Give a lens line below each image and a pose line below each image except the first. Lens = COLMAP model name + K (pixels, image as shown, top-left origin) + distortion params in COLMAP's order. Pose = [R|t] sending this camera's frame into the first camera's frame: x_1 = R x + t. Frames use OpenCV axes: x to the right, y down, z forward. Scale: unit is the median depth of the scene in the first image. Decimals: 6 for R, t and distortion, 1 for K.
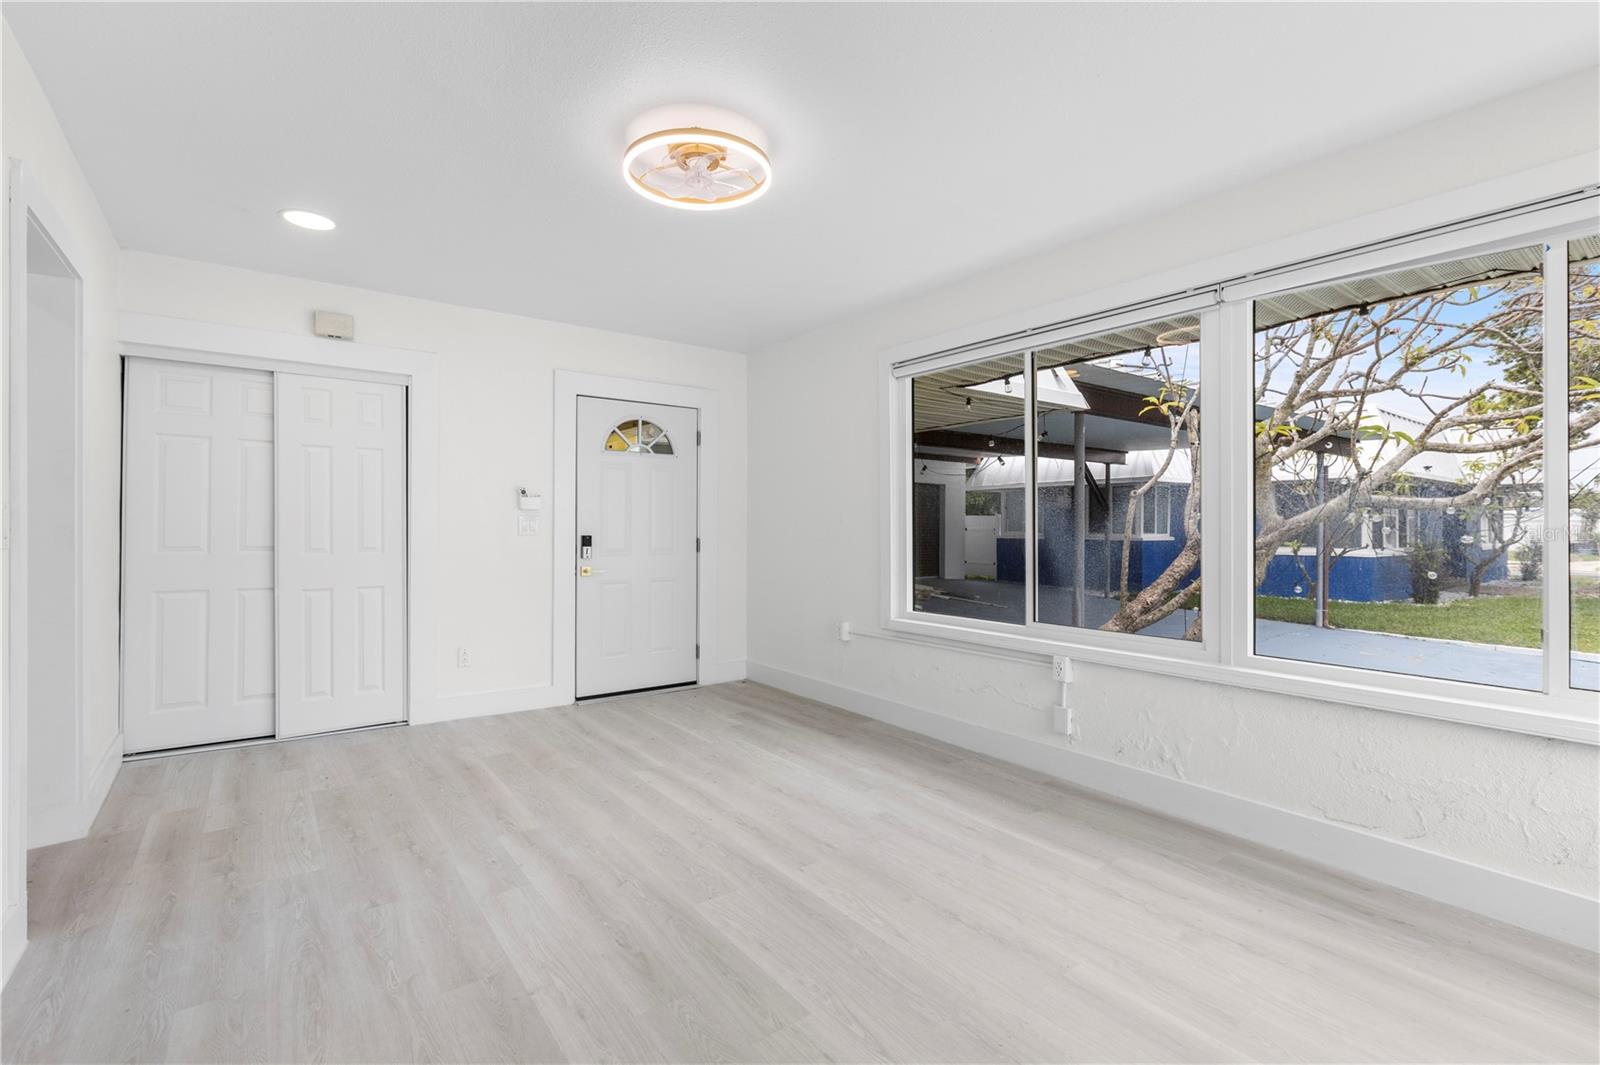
lens RADIAL K [[718.1, 0, 795.2], [0, 718.1, 522.5], [0, 0, 1]] dist [-0.000748, -0.000212]
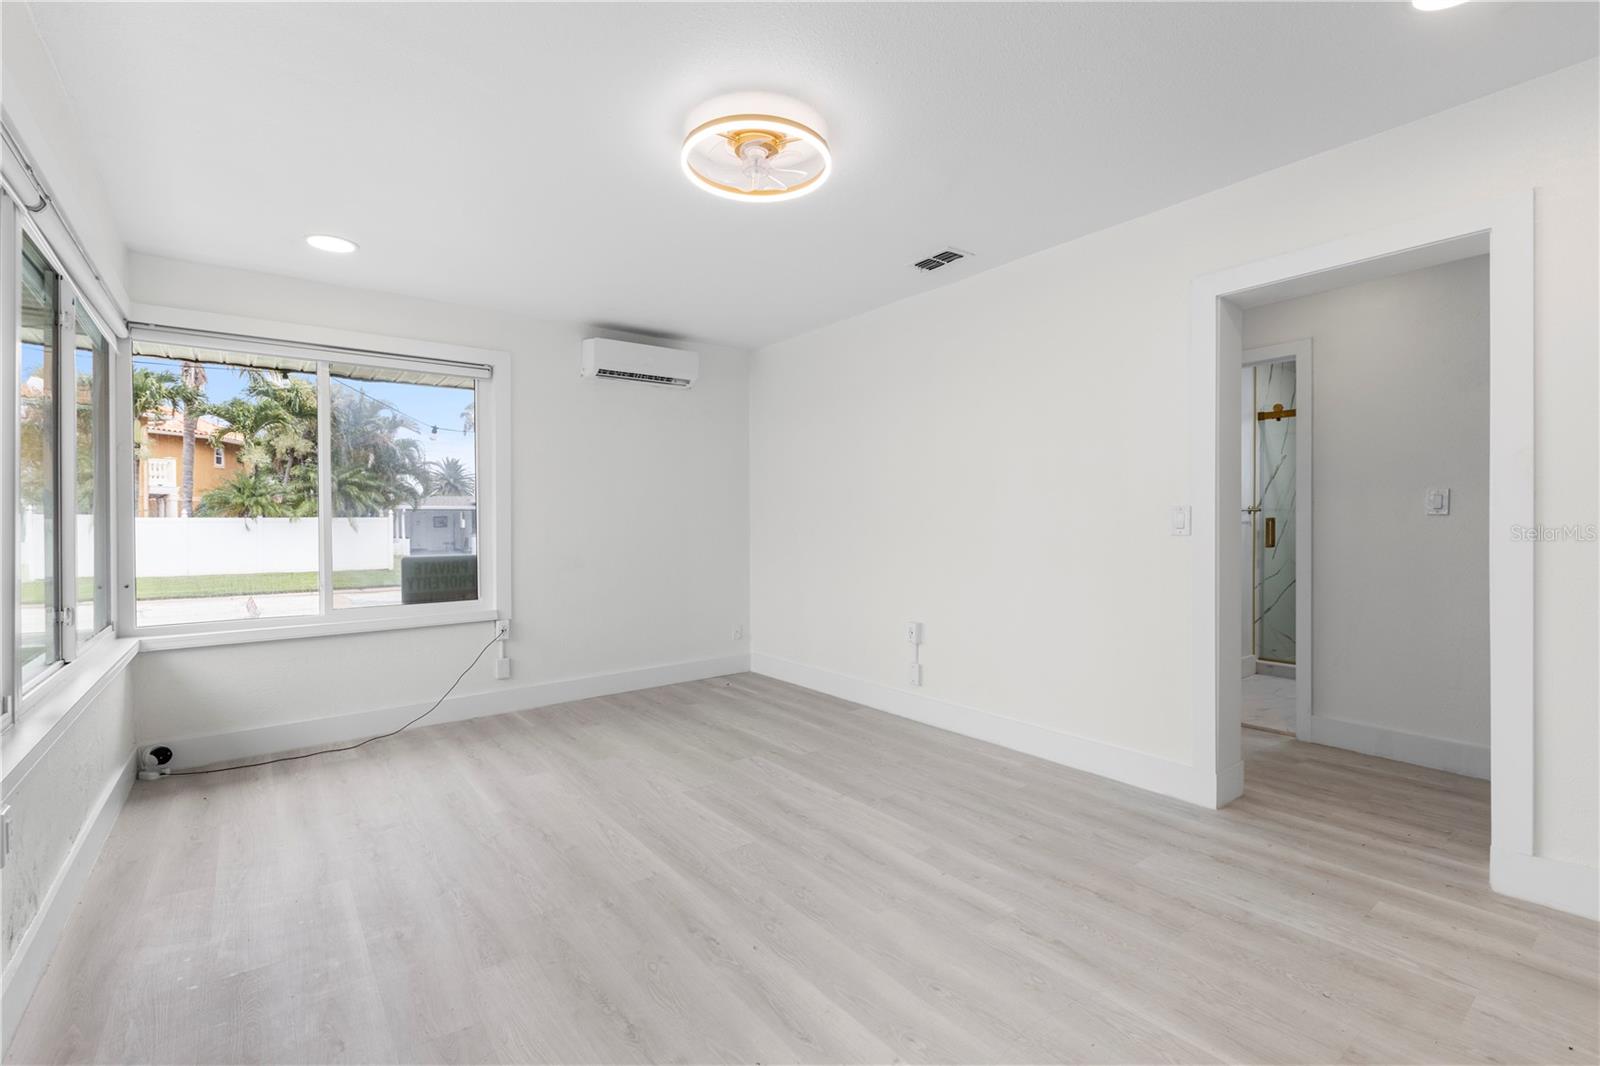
lens RADIAL K [[718.1, 0, 795.2], [0, 718.1, 523.0], [0, 0, 1]] dist [-0.000748, -0.000212]
pose [[-0.999981, 0.002160, -0.005714, -0.134996], [0.002167, 0.999997, -0.001098, 0.005127], [0.005712, -0.001110, -0.999983, 1.490662]]
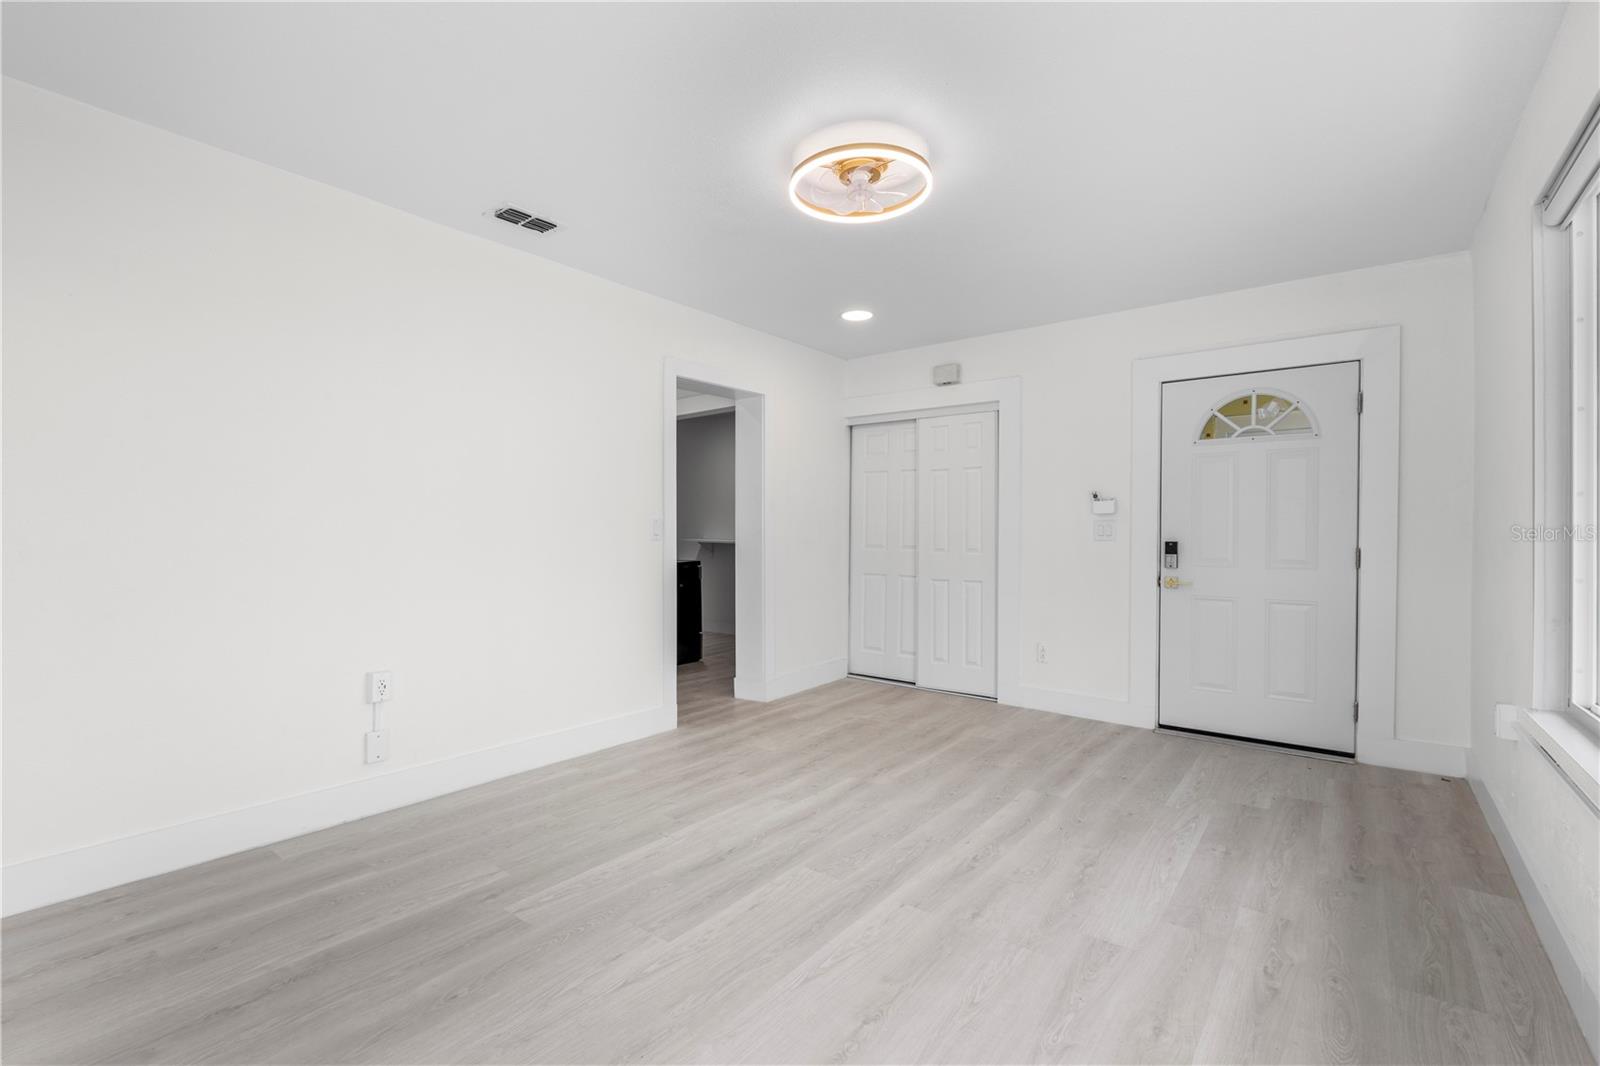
lens RADIAL K [[720.9, 0, 784.3], [0, 720.9, 543.3], [0, 0, 1]] dist [-0.001608, -0.000056]
pose [[0.254973, 0.012182, -0.966871, 0.635467], [0.002485, 0.999909, 0.013253, 0.010495], [0.966945, -0.005782, 0.254920, 0.470452]]
